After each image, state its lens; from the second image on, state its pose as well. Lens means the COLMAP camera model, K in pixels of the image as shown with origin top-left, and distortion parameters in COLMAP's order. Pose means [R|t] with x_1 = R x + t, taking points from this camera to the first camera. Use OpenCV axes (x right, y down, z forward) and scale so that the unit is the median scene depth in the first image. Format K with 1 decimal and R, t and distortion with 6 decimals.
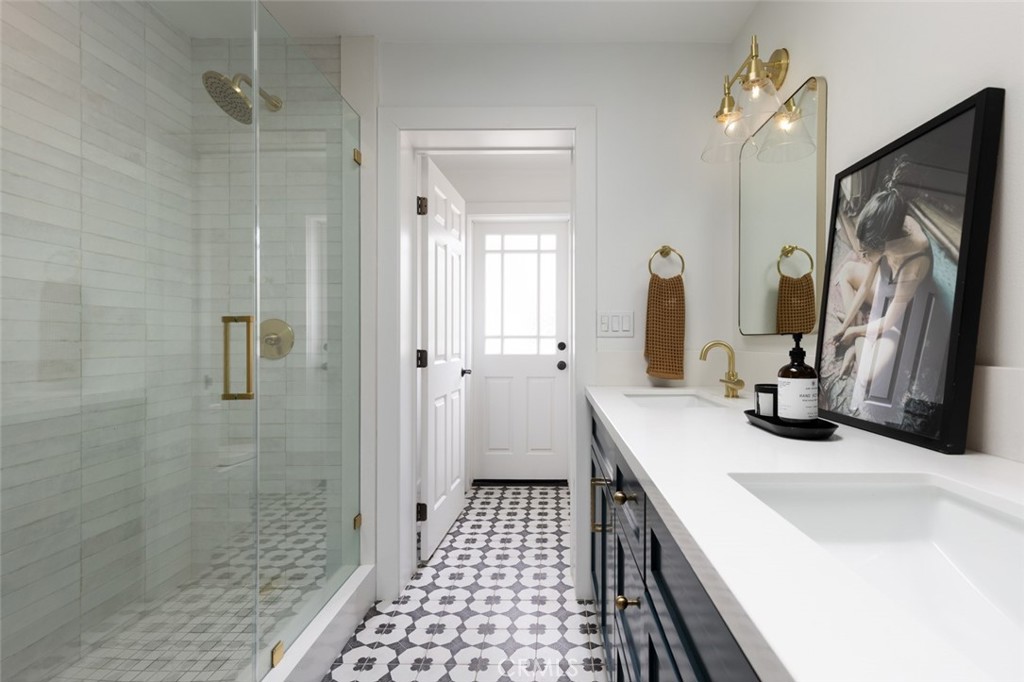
lens RADIAL K [[467.9, 0, 512.0], [0, 467.9, 341.0], [0, 0, 1]] dist [0.001028, -0.000086]
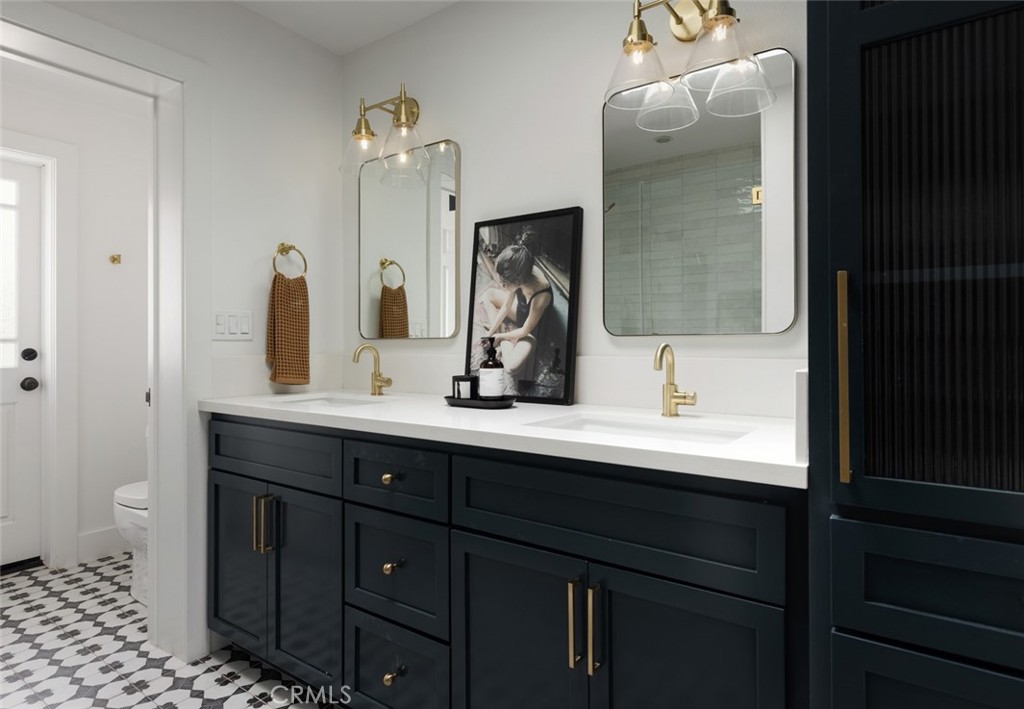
lens RADIAL K [[580.1, 0, 512.0], [0, 580.1, 354.5], [0, 0, 1]] dist [-0.005152, 0.001033]
pose [[0.557315, -0.016861, 0.830130, -0.714571], [0.005578, 0.999847, 0.016563, 0.005241], [-0.830282, -0.004600, 0.557324, -0.044810]]
